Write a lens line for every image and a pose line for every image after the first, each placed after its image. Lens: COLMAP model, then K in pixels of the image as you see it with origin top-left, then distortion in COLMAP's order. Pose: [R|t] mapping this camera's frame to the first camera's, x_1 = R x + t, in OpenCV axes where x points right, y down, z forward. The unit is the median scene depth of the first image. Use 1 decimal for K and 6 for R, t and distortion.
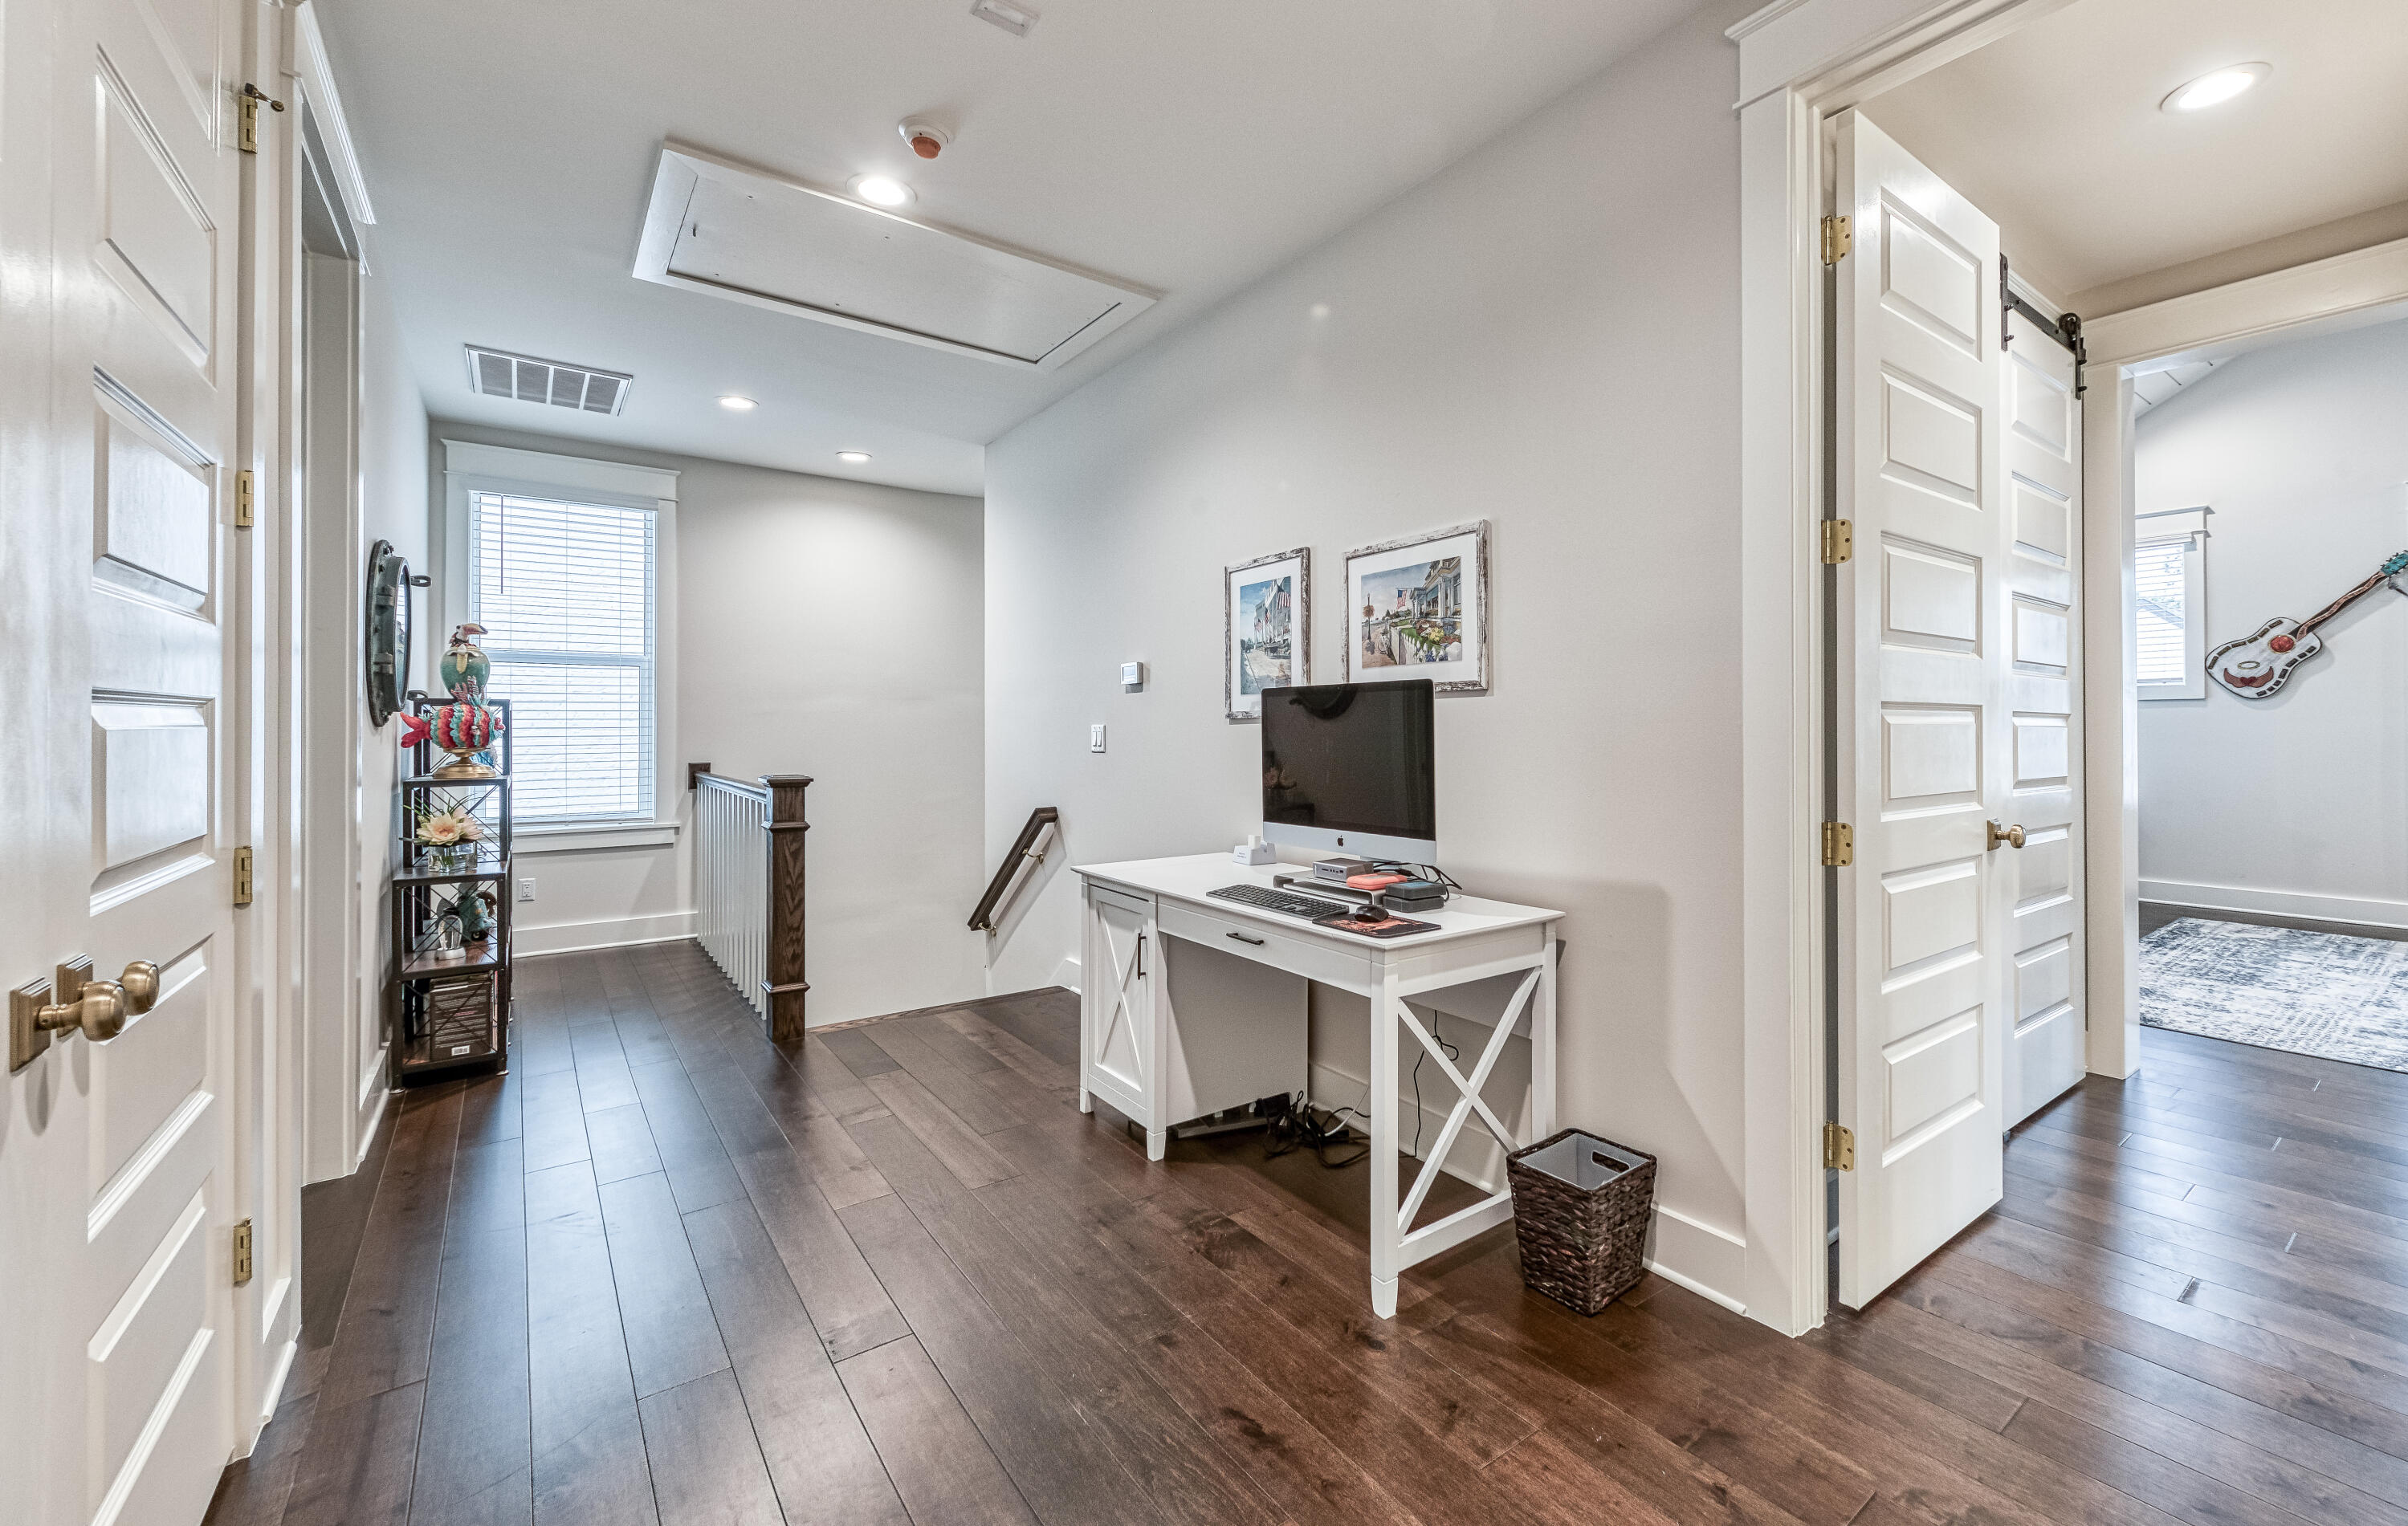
lens RADIAL K [[977.4, 0, 1207.8], [0, 977.4, 735.5], [0, 0, 1]] dist [0.001420, 0.000145]
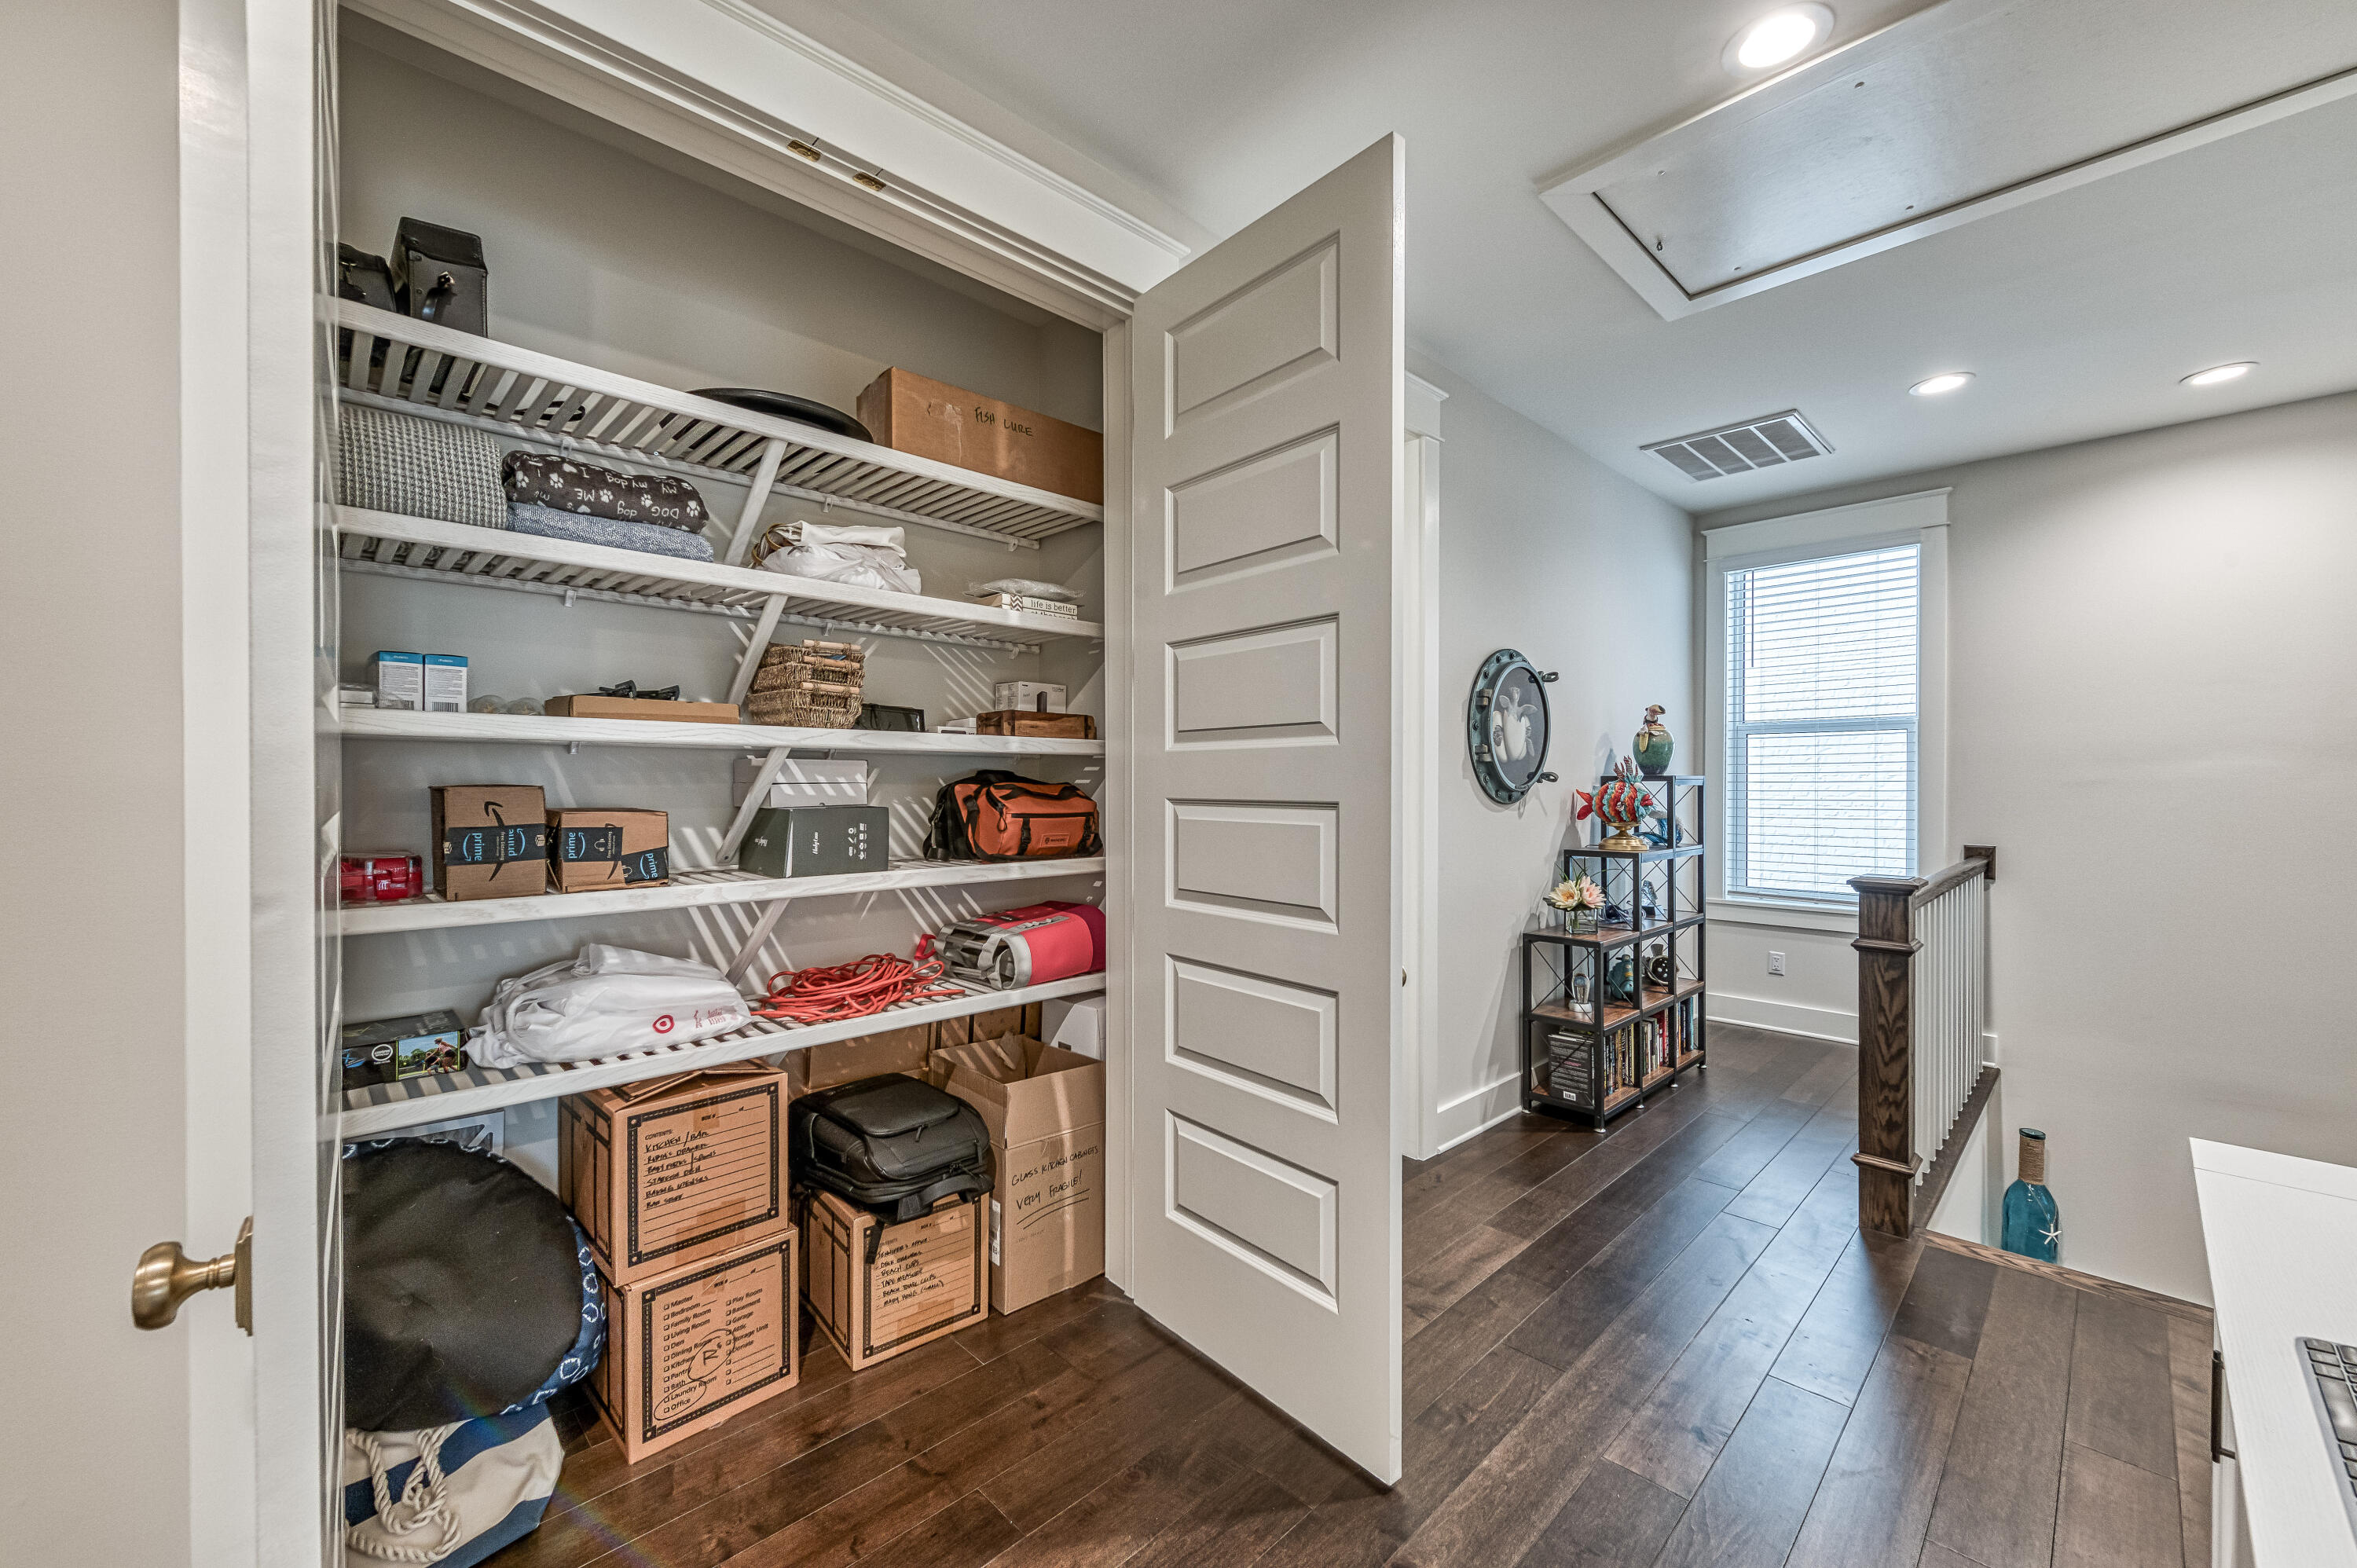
lens RADIAL K [[917.9, 0, 1184.0], [0, 917.9, 790.5], [0, 0, 1]] dist [0.005052, -0.003941]
pose [[0.145923, 0.007121, -0.989270, 0.133975], [-0.005918, 0.999962, 0.006325, -0.019070], [0.989278, 0.004931, 0.145960, 0.274230]]
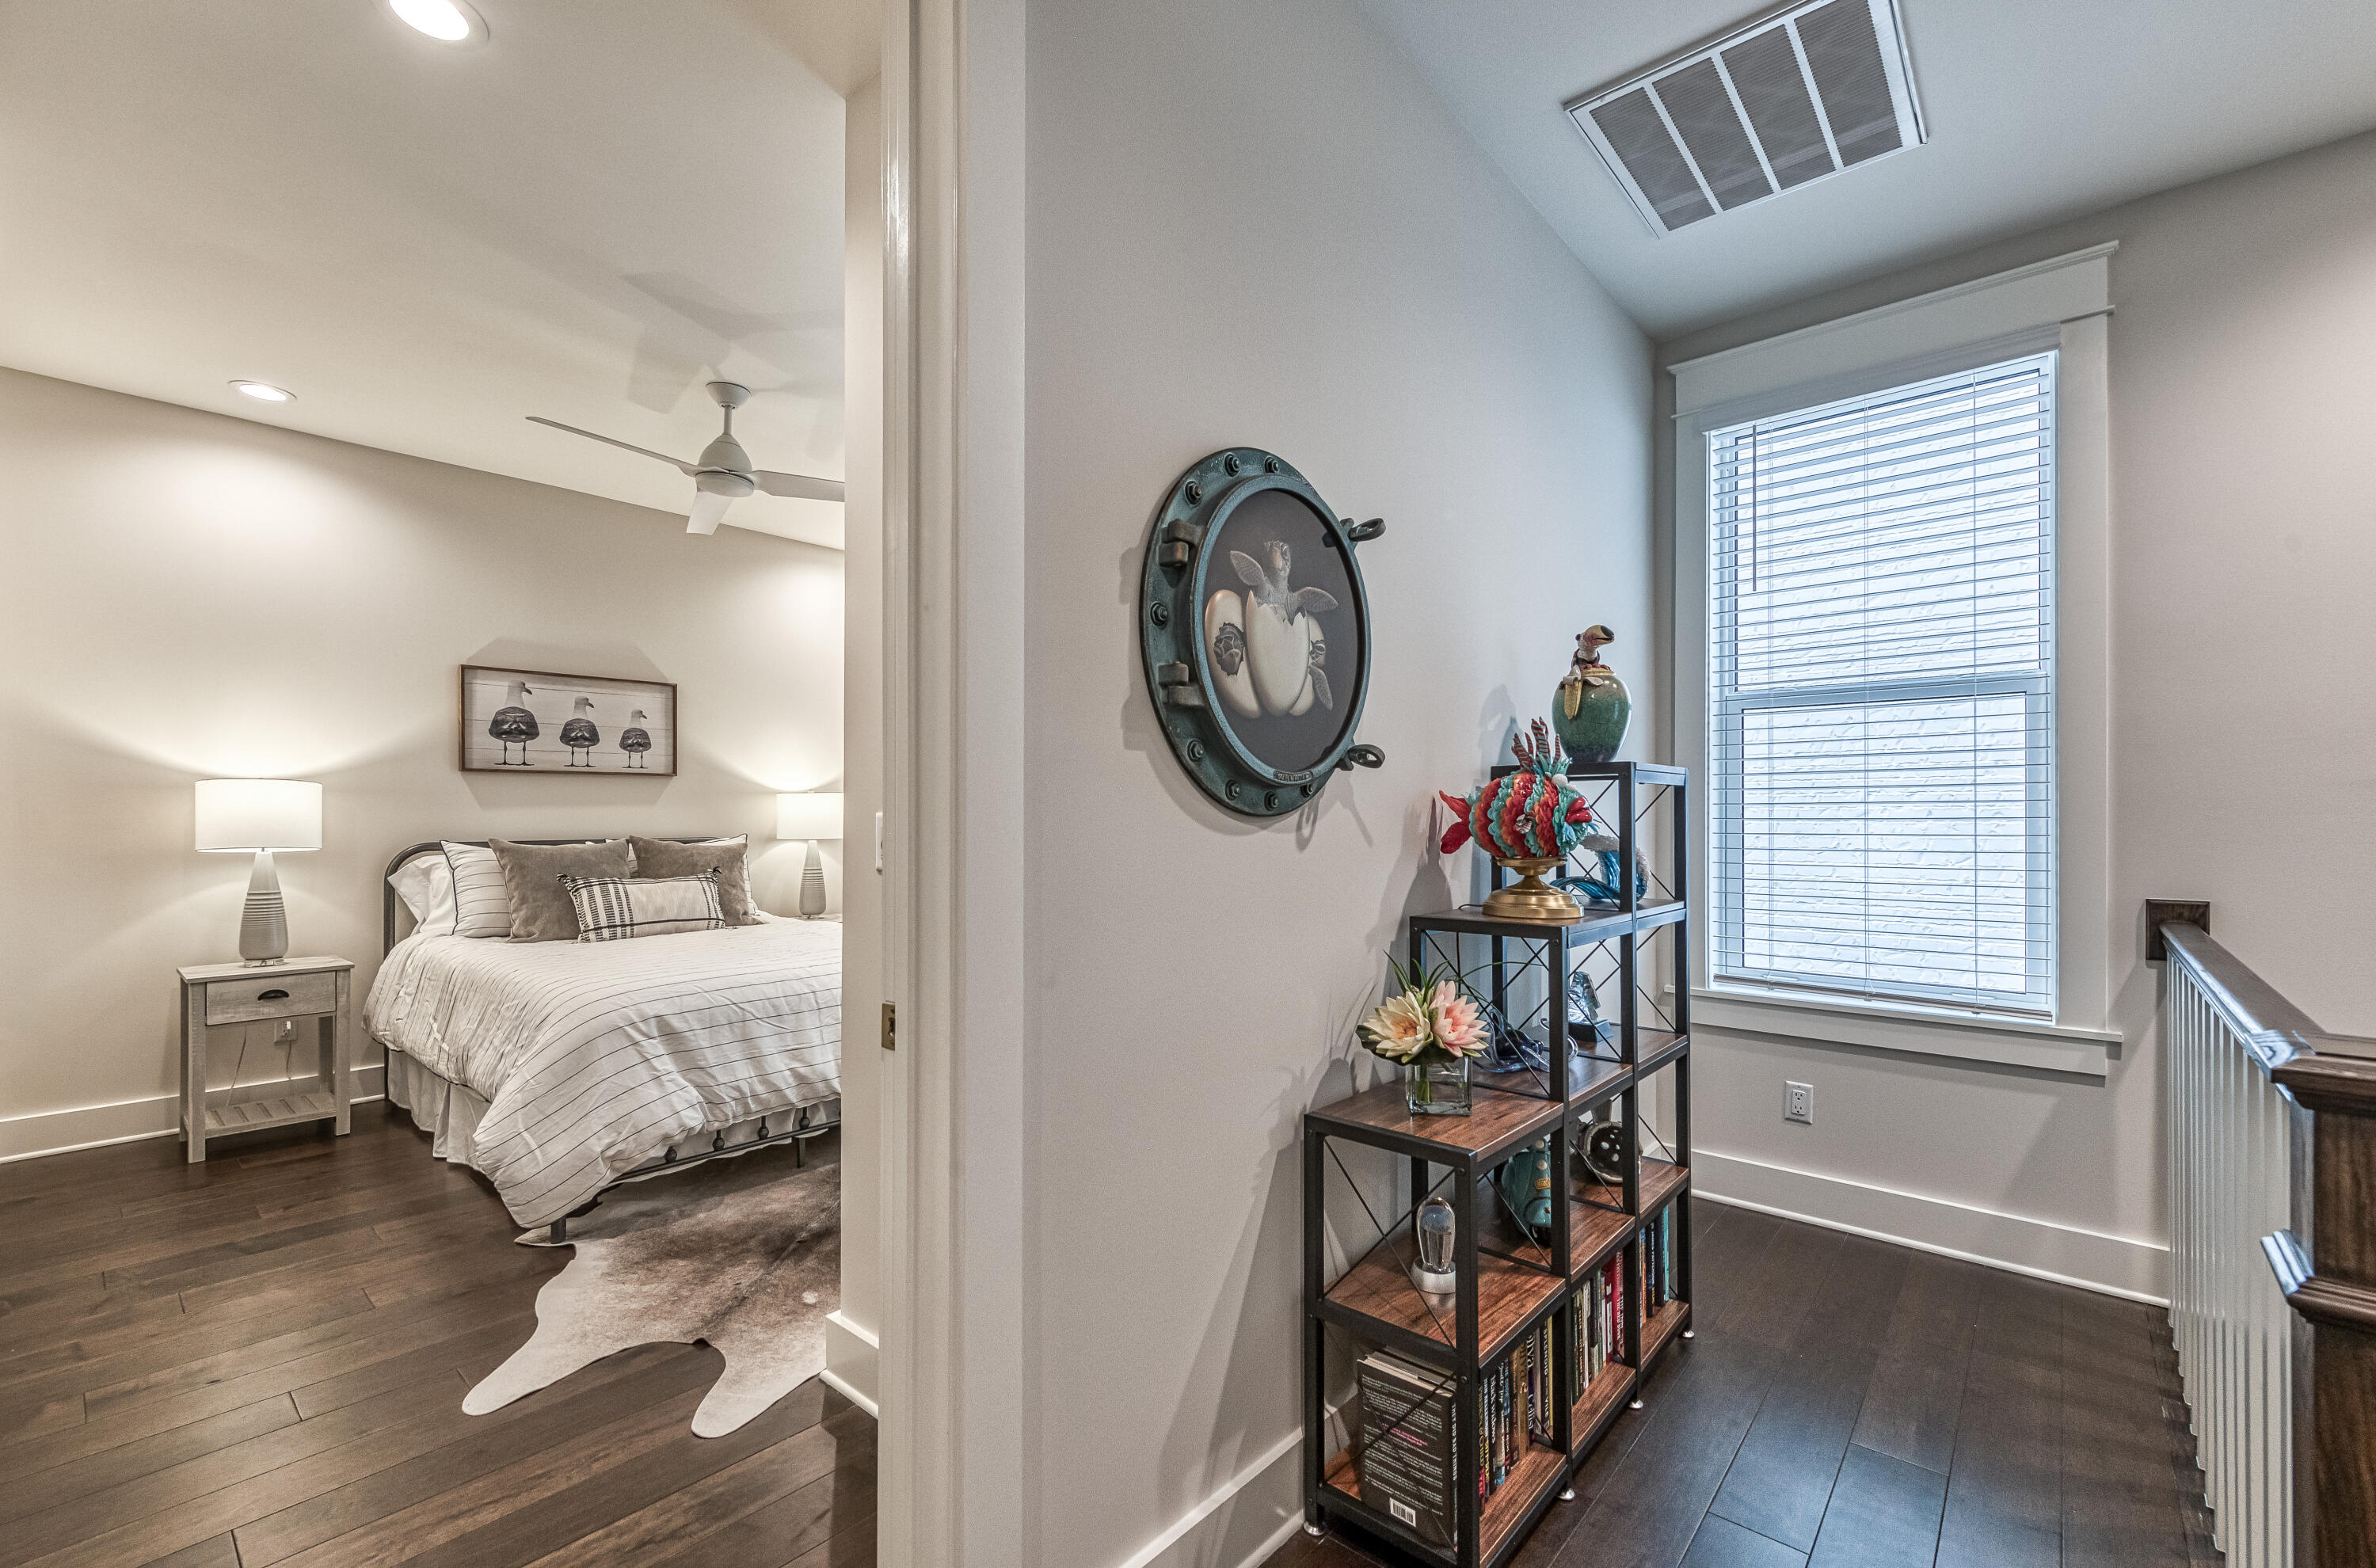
lens RADIAL K [[975.4, 0, 1183.8], [0, 975.4, 809.8], [0, 0, 1]] dist [0.001433, 0.000217]
pose [[0.223262, -0.005515, -0.974743, -0.220318], [-0.007745, 0.999942, -0.007432, -0.005242], [0.974728, 0.009208, 0.223207, 0.525138]]
